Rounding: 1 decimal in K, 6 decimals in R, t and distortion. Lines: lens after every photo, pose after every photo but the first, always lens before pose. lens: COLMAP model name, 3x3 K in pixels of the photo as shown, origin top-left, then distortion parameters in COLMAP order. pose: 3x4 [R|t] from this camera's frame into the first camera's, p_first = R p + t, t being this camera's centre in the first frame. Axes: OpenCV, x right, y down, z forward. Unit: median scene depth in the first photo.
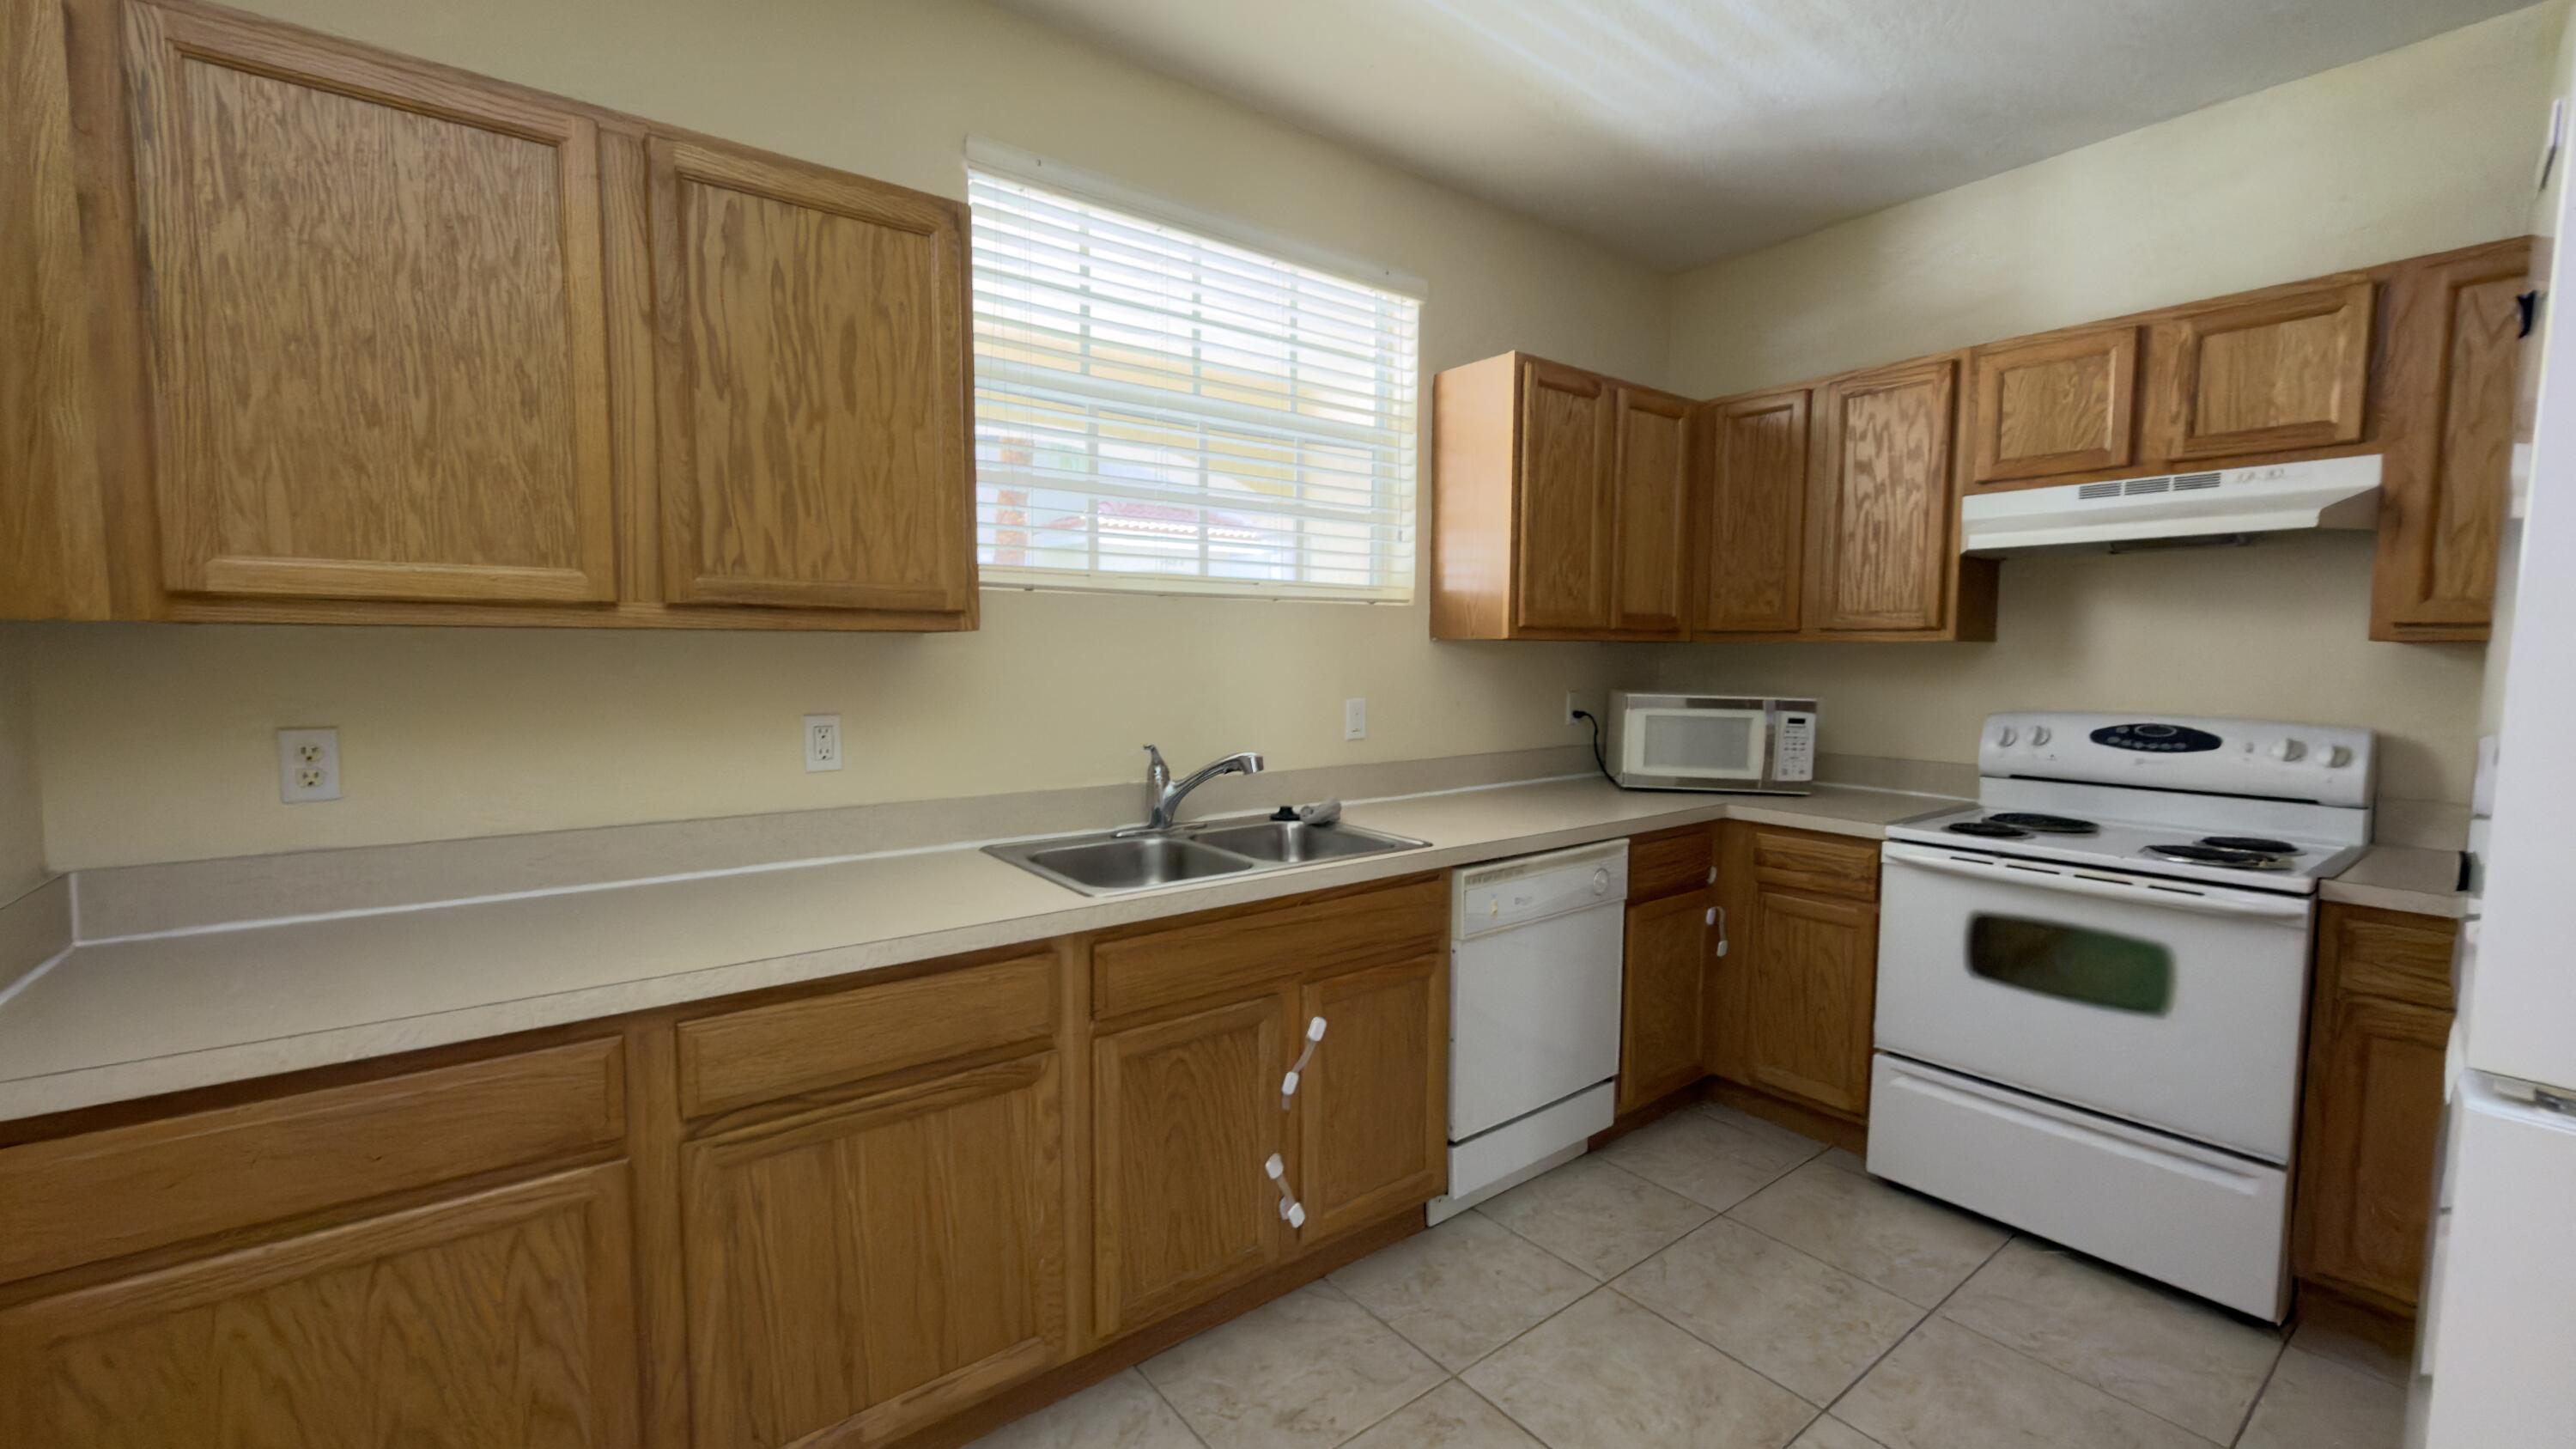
lens RADIAL K [[1026.2, 0, 1284.6], [0, 1026.2, 724.6], [0, 0, 1]] dist [-0.002330, -0.000341]
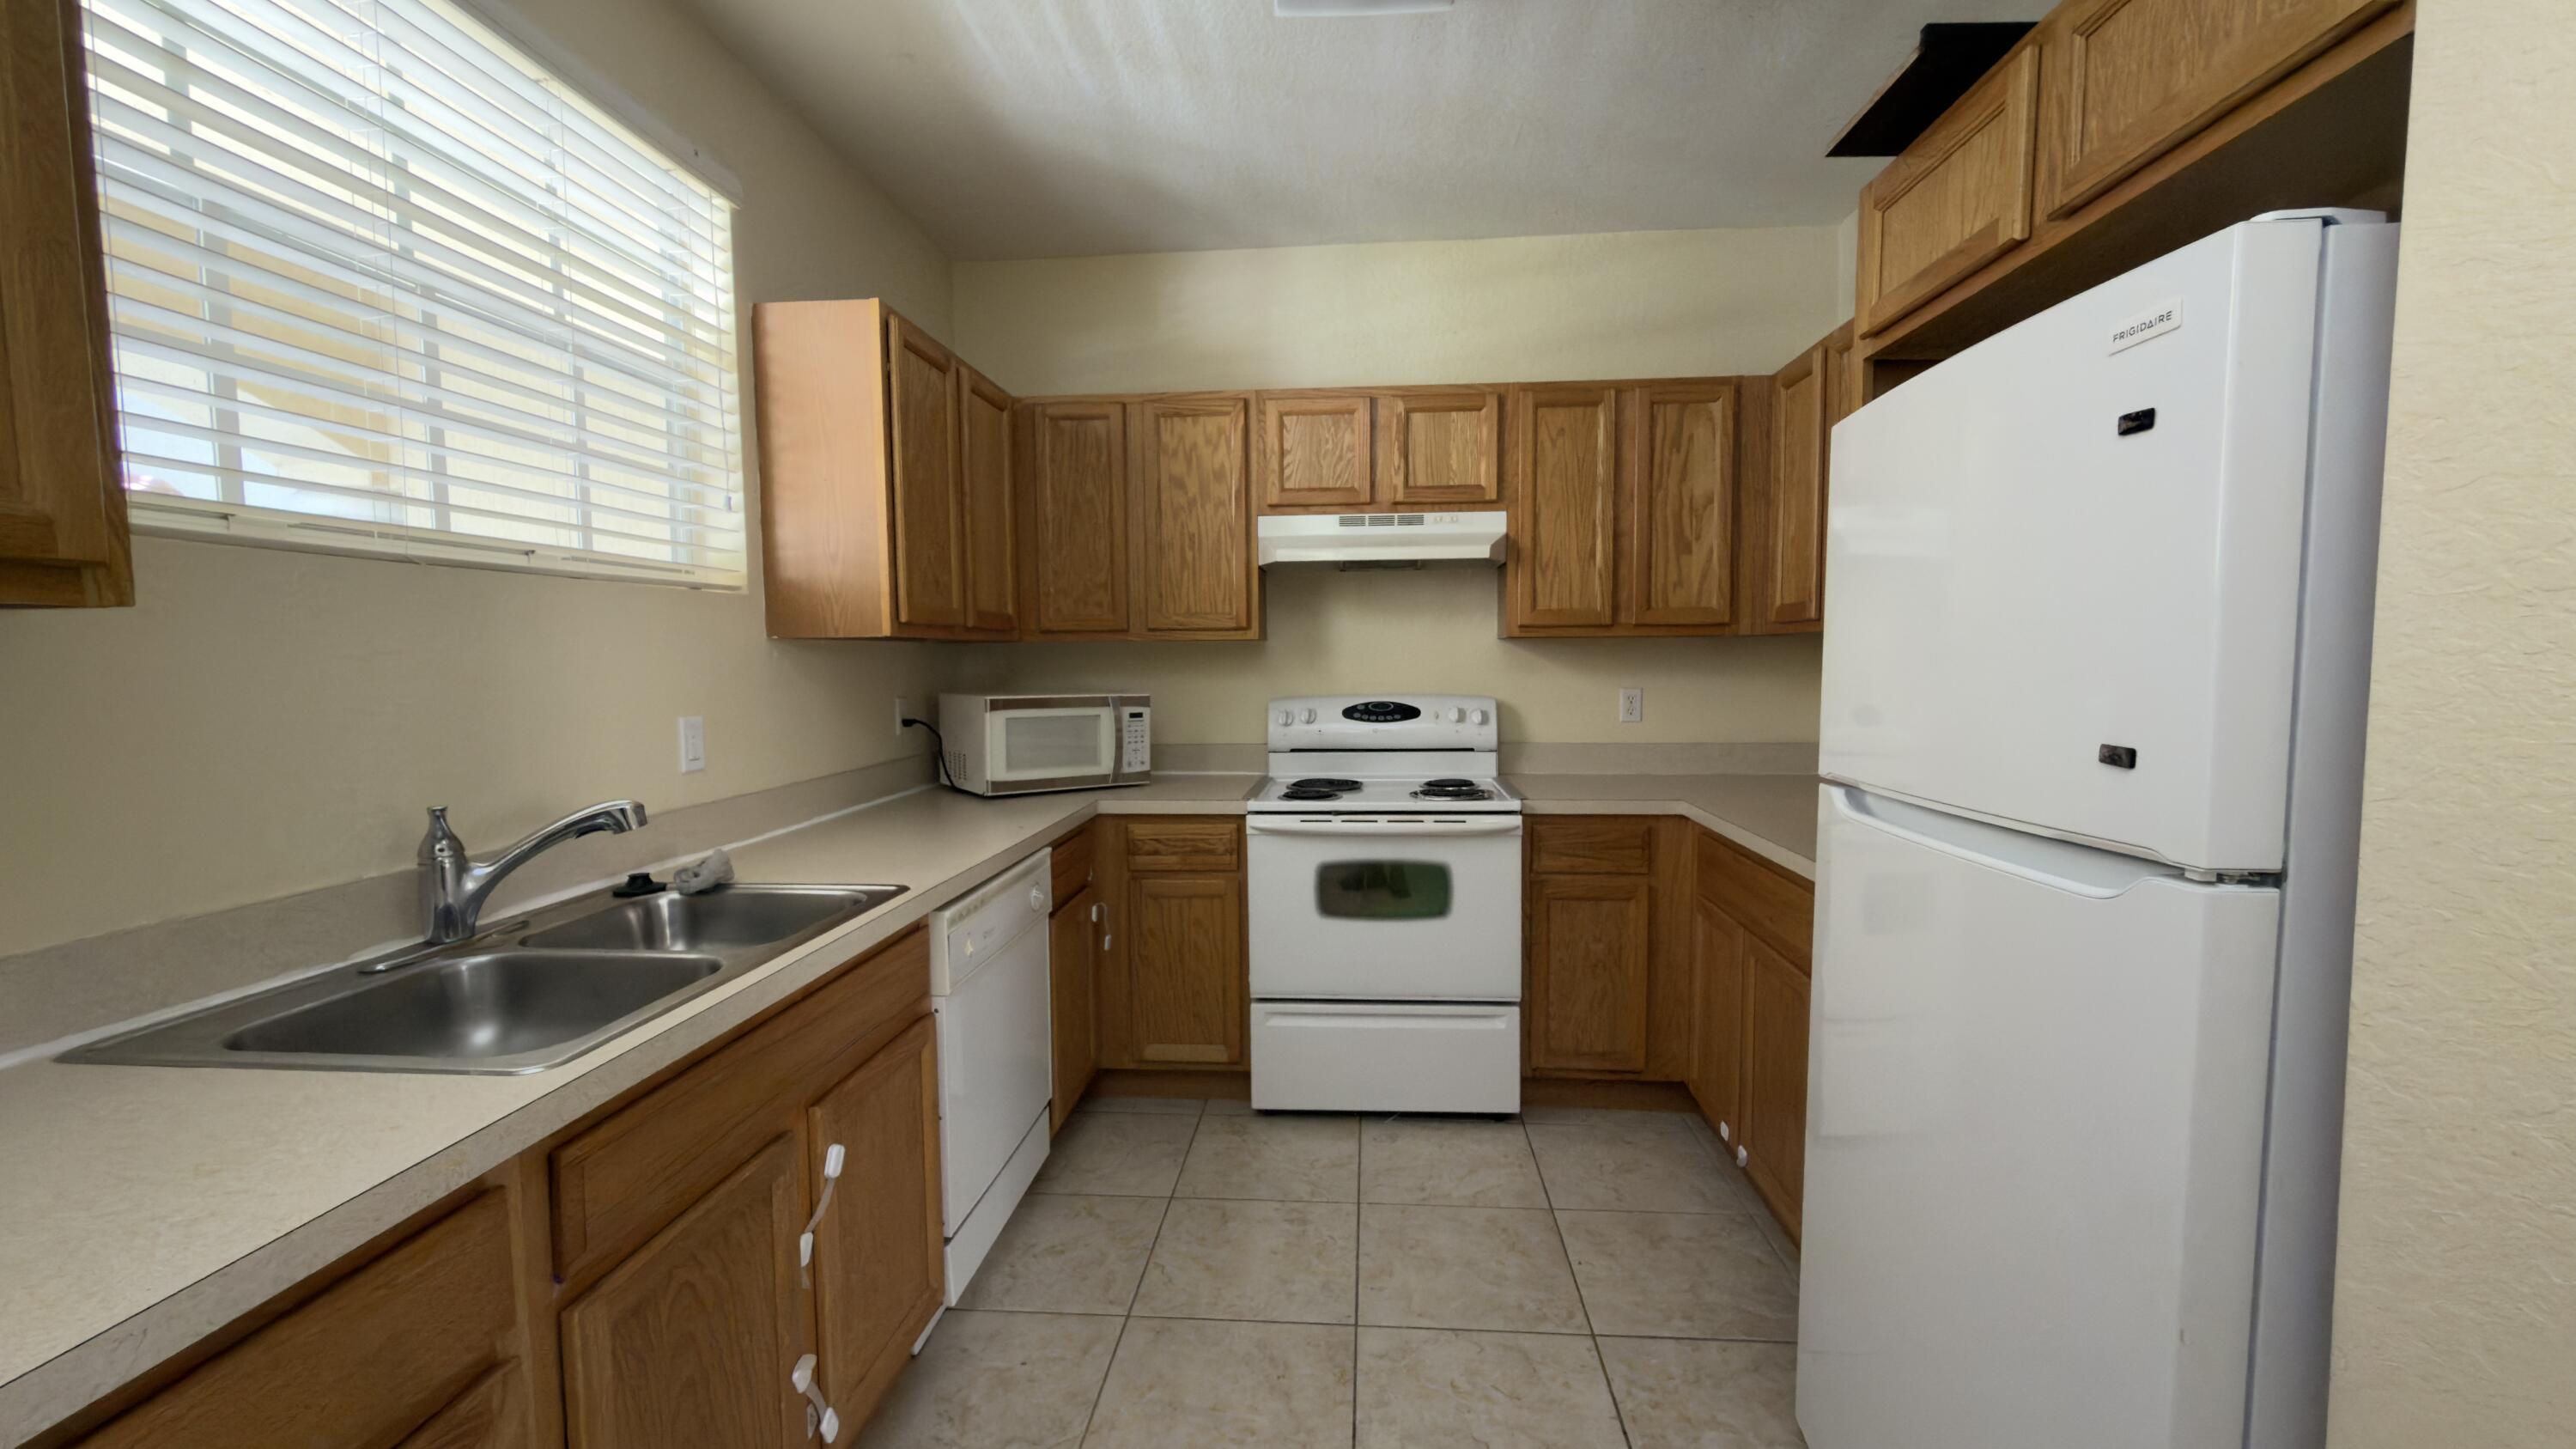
lens RADIAL K [[1026.2, 0, 1284.6], [0, 1026.2, 731.2], [0, 0, 1]] dist [-0.002330, -0.000341]
pose [[0.670178, -0.064972, 0.739351, -0.219810], [0.066257, 0.997421, 0.027592, -0.007348], [-0.739237, 0.030496, 0.672754, 0.206189]]
